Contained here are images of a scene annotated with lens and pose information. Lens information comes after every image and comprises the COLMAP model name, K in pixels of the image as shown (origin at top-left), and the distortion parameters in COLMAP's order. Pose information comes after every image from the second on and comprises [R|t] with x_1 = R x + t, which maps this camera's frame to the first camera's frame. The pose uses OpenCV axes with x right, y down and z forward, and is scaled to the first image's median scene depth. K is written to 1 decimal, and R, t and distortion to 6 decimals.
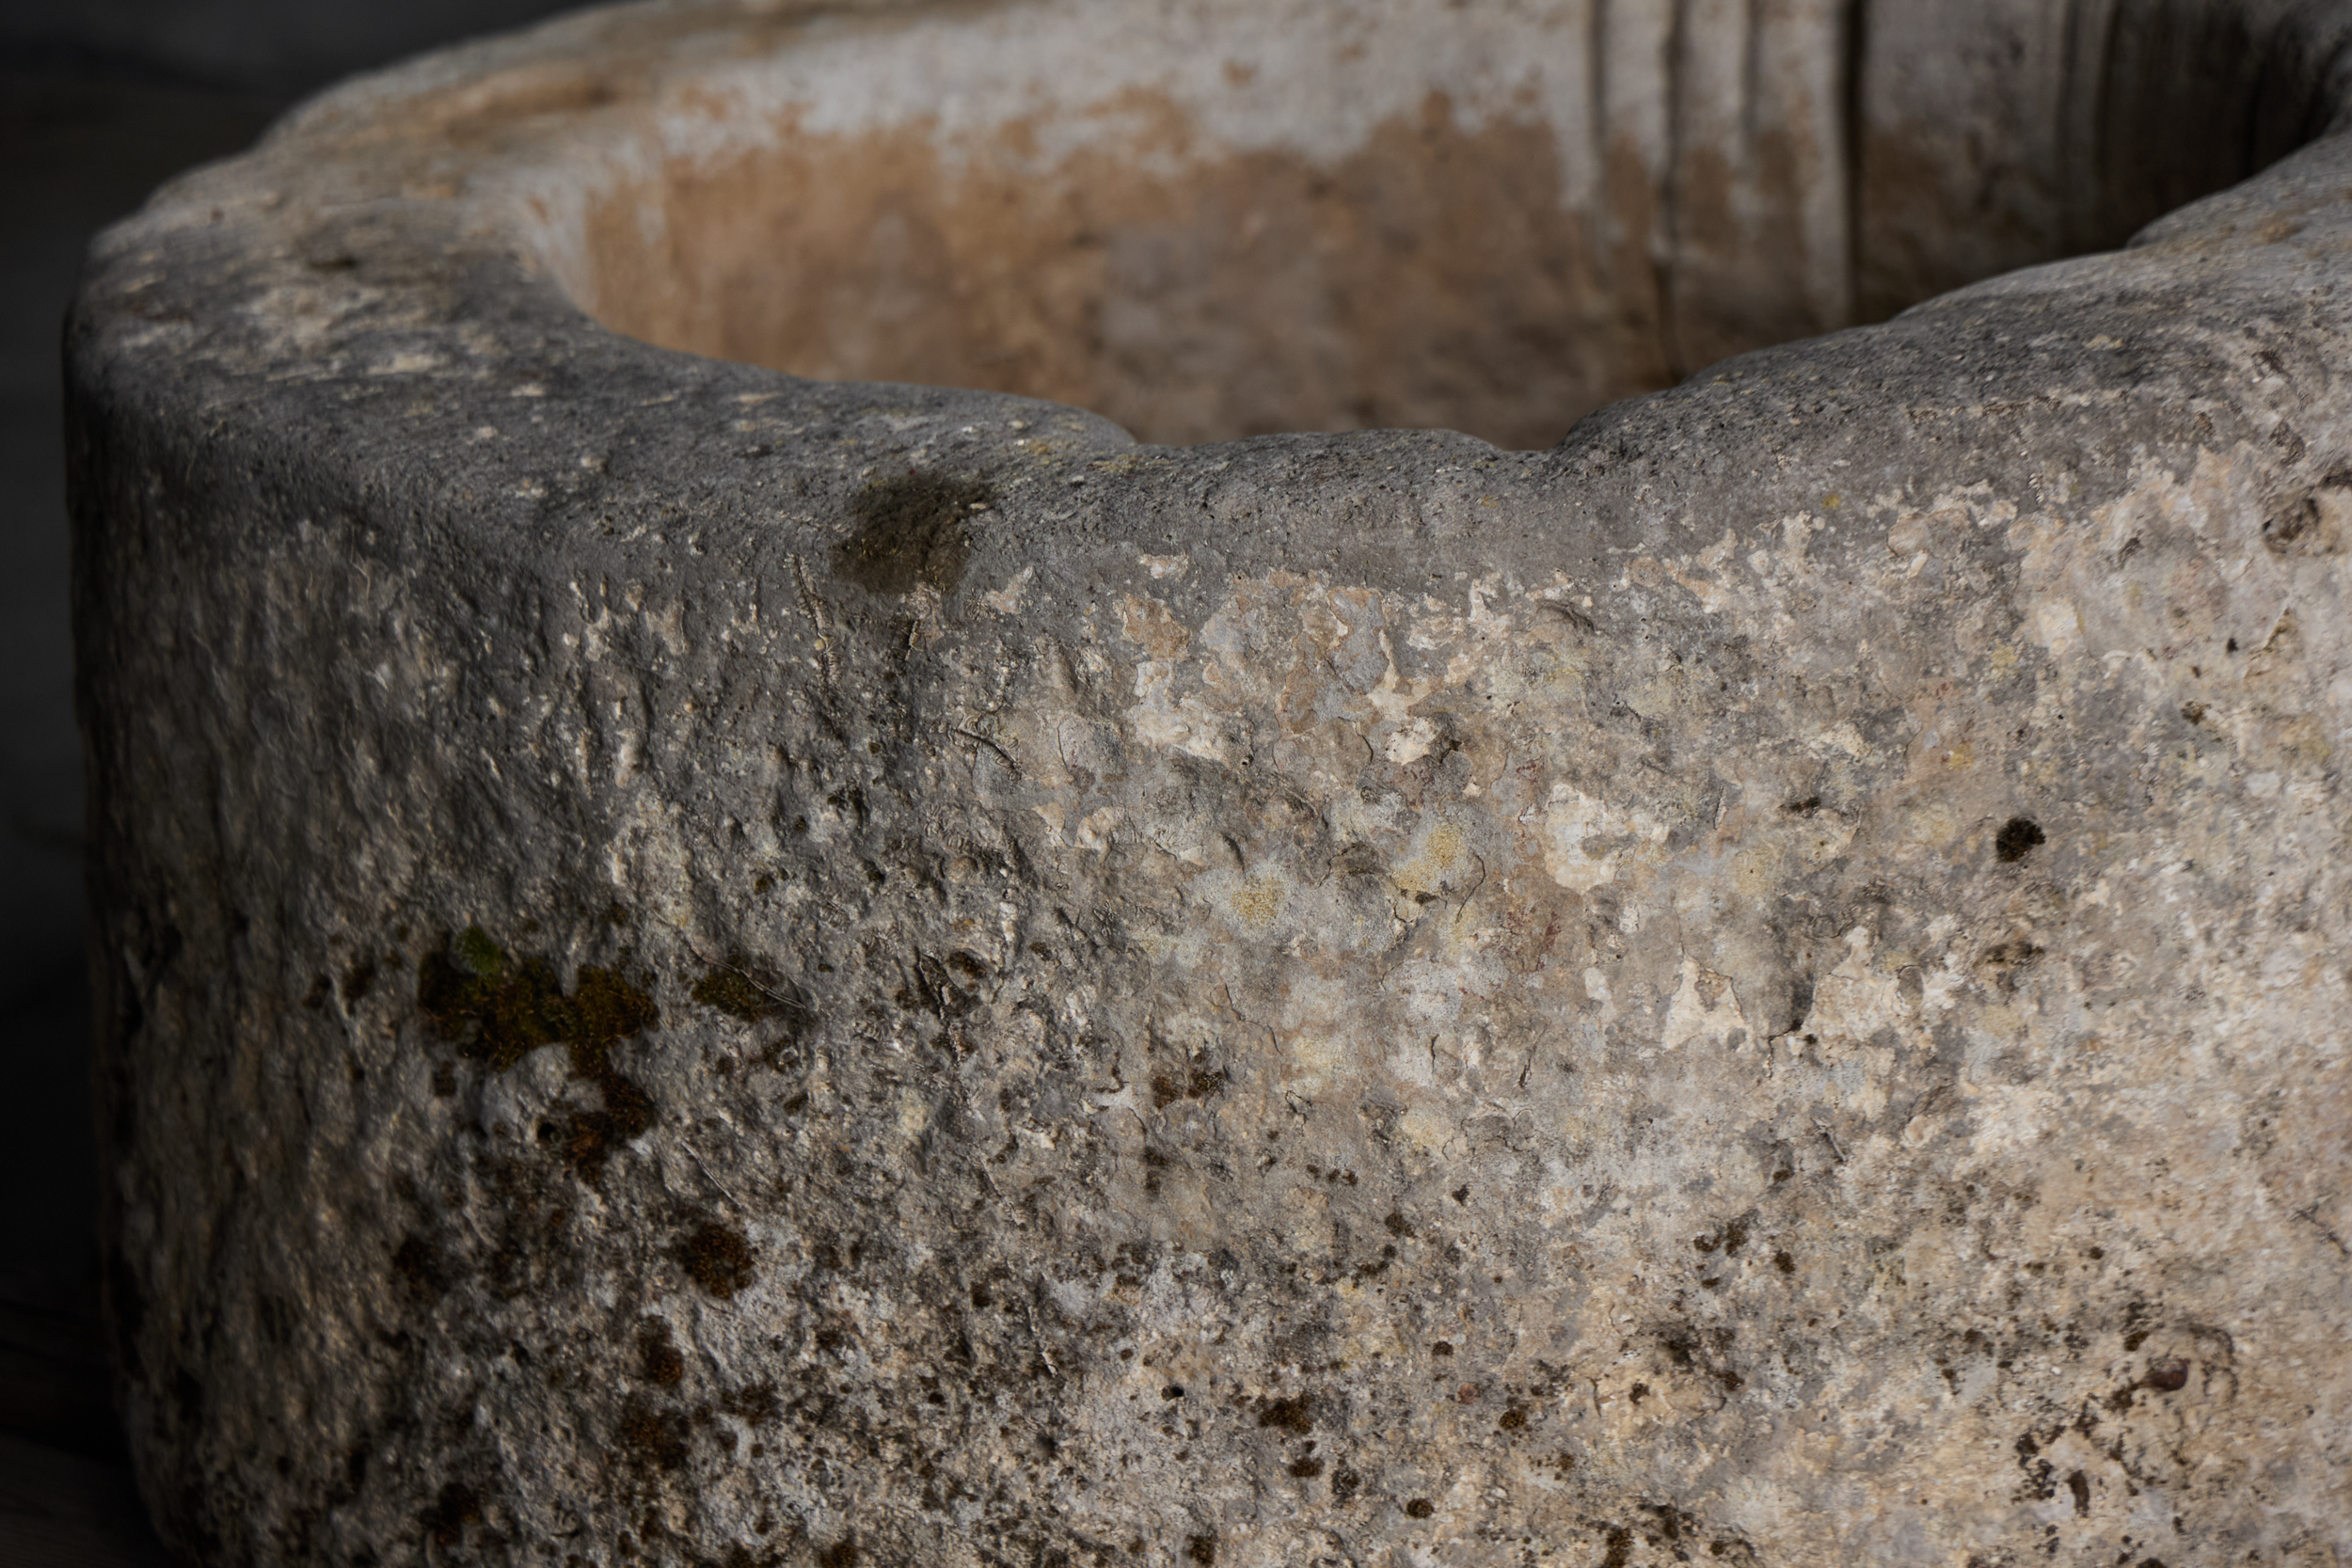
lens RADIAL K [[7245.1, 0, 1176.0], [0, 7245.1, 784.0], [0, 0, 1]] dist [-0.003281, 1.033491]
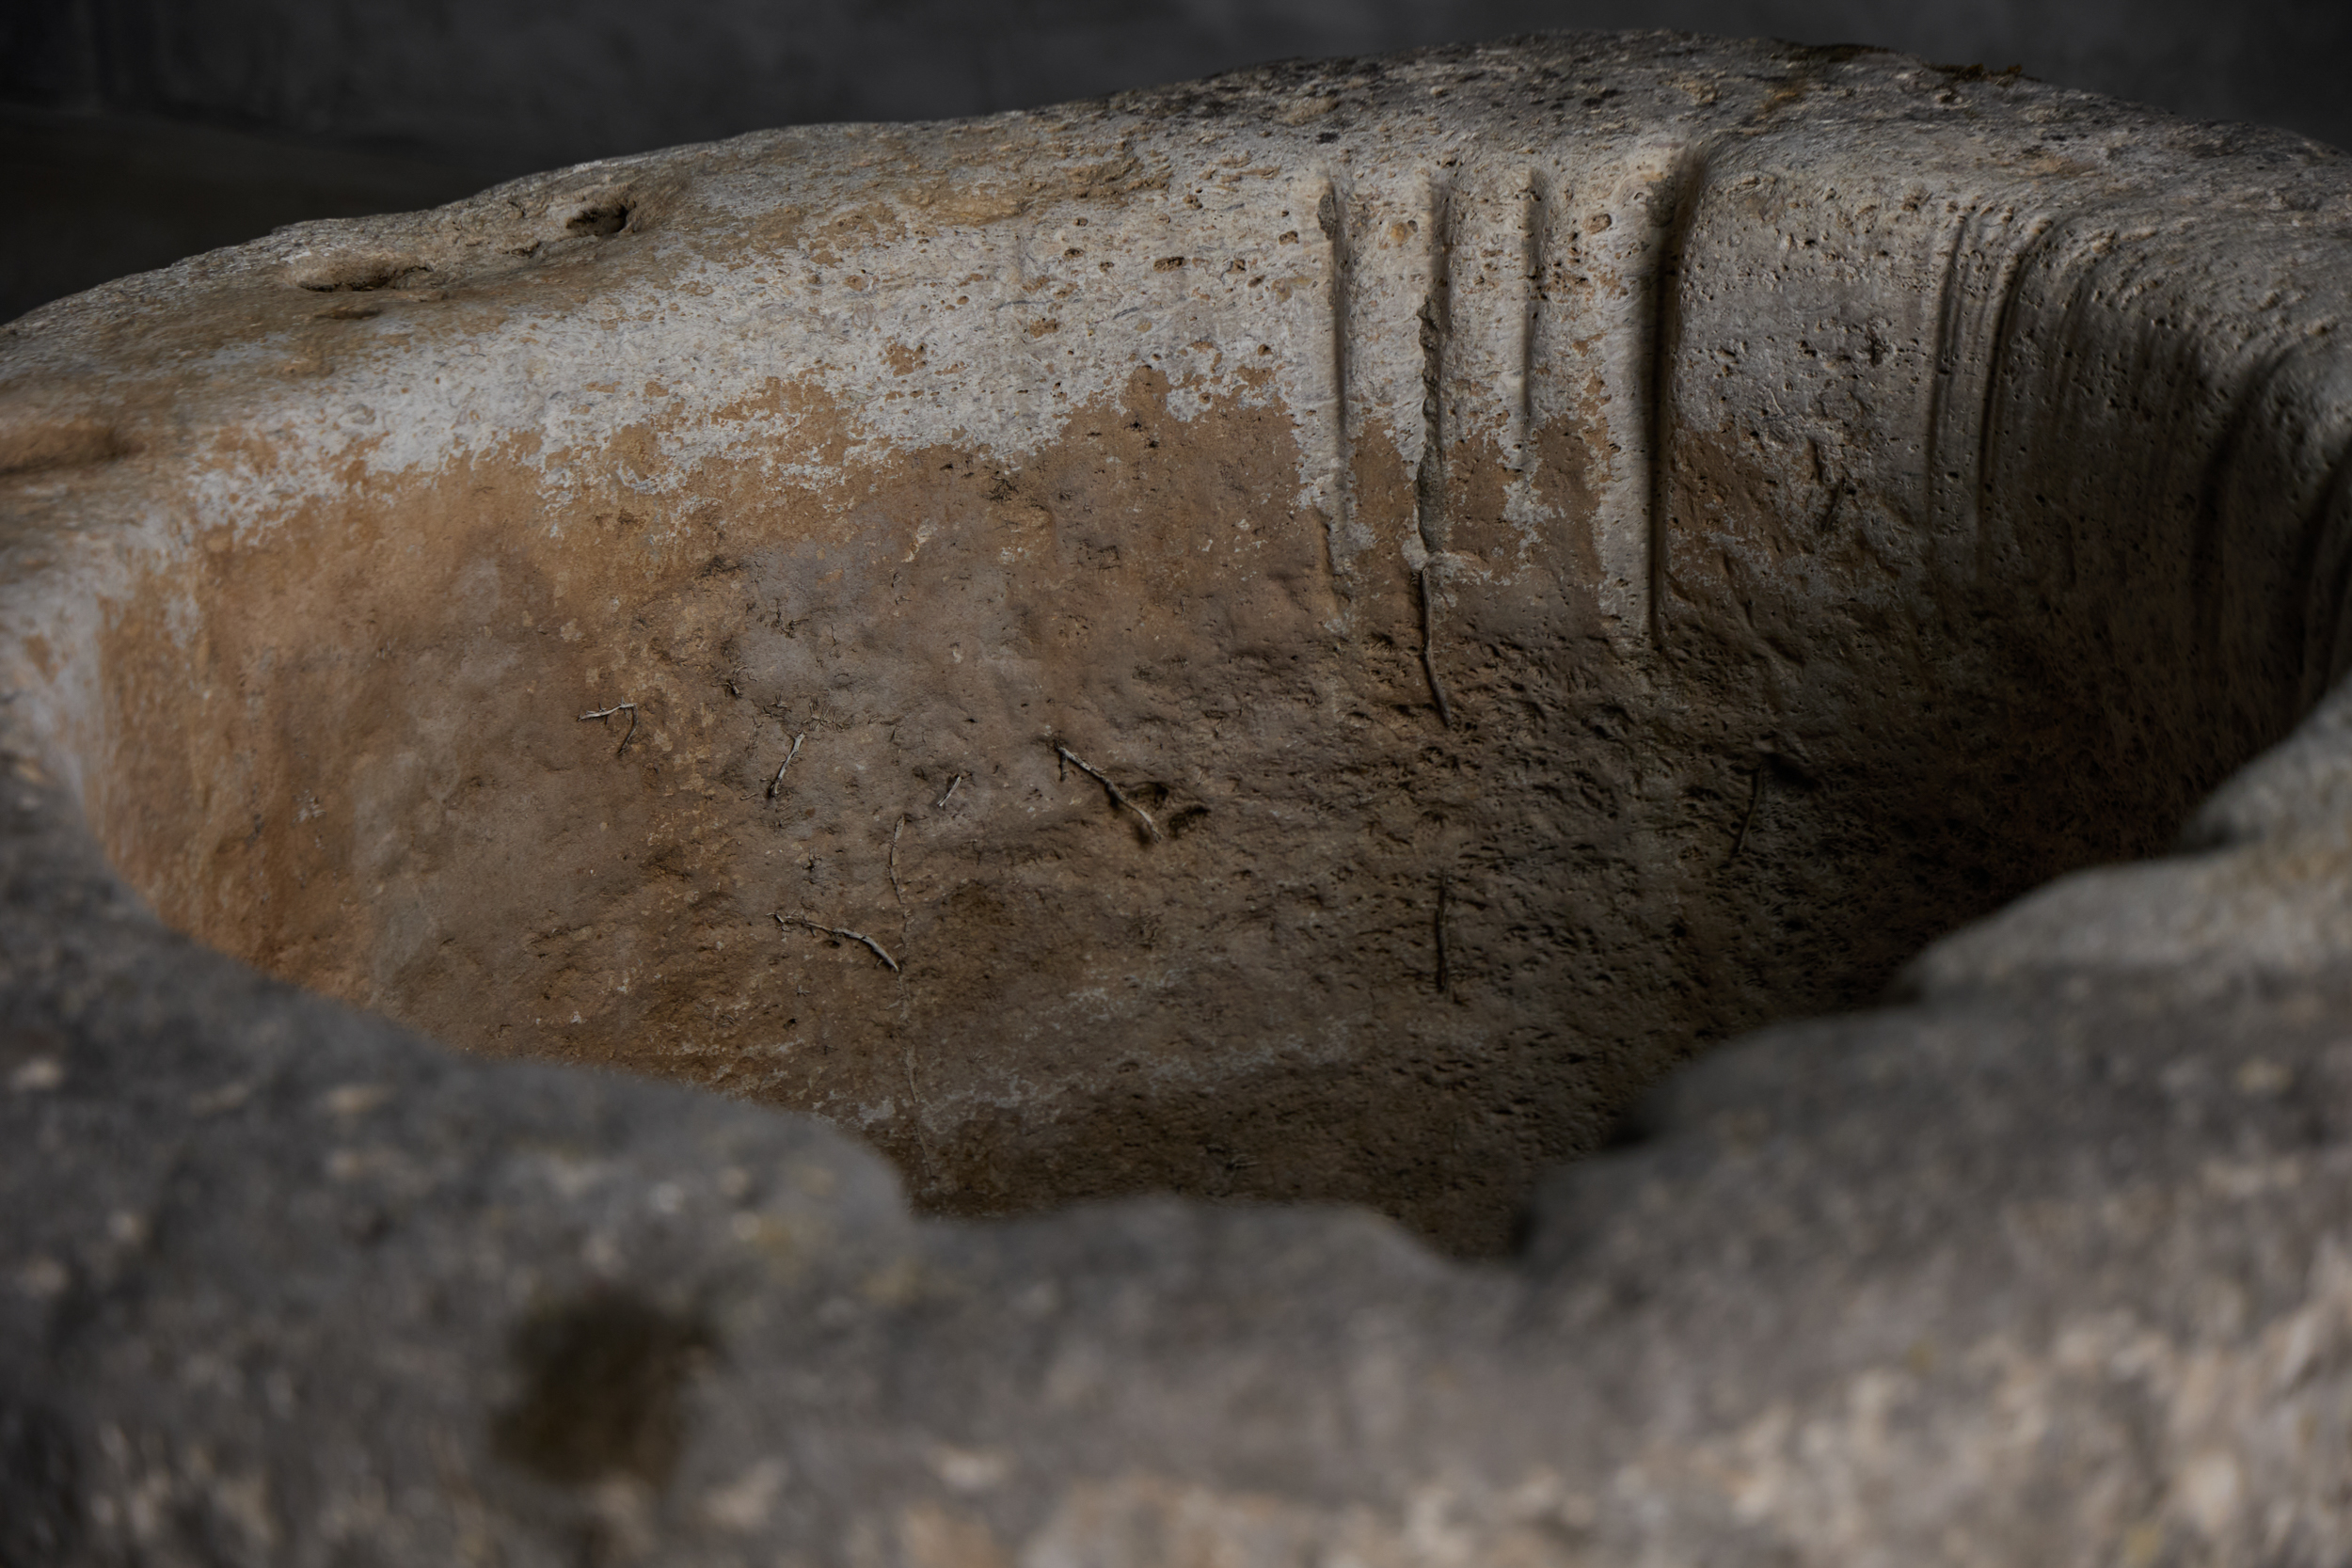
lens RADIAL K [[6168.7, 0, 1176.0], [0, 6168.7, 784.0], [0, 0, 1]] dist [-0.000901, 0.851084]
pose [[0.995275, -0.019768, 0.095058, -0.028510], [0.011937, 0.996540, 0.082254, -0.109958], [-0.096355, -0.080730, 0.992068, 0.316480]]
